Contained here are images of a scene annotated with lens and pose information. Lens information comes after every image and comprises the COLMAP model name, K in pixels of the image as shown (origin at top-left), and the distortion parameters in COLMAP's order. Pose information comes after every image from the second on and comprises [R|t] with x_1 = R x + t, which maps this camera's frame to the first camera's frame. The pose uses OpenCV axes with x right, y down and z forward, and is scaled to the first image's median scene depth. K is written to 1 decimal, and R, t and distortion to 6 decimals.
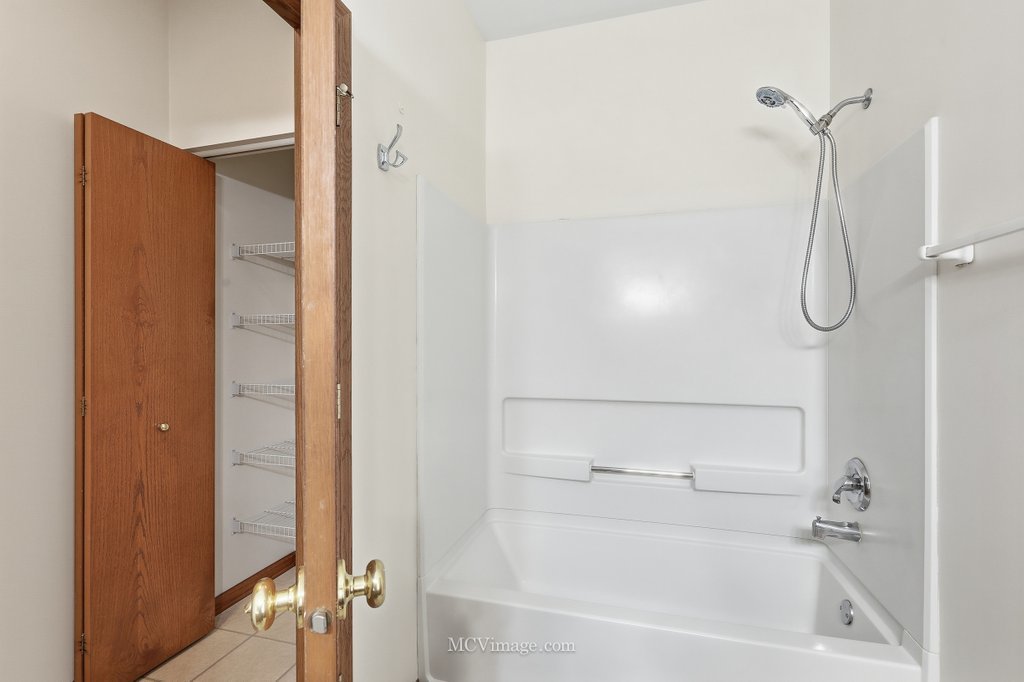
lens RADIAL K [[459.1, 0, 517.2], [0, 459.1, 340.9], [0, 0, 1]] dist [0.000770, 0.000715]
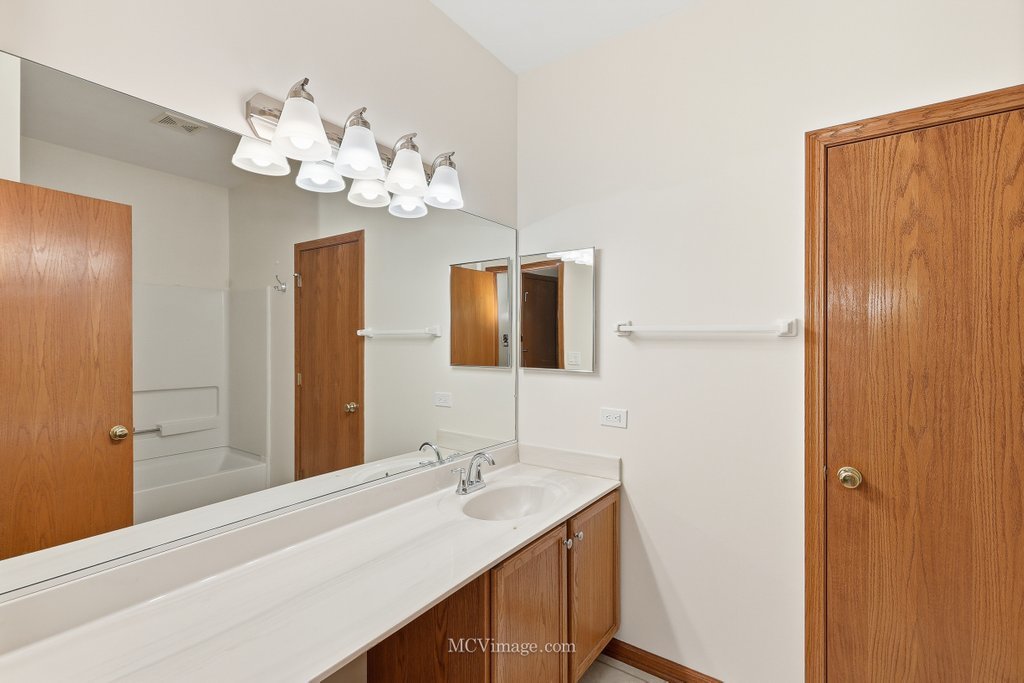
lens RADIAL K [[459.1, 0, 517.2], [0, 459.1, 341.4], [0, 0, 1]] dist [0.000770, 0.000715]
pose [[0.344414, -0.001842, 0.938816, -0.879716], [-0.001192, 0.999996, 0.002400, -0.067805], [-0.938817, -0.001945, 0.344410, -1.011022]]
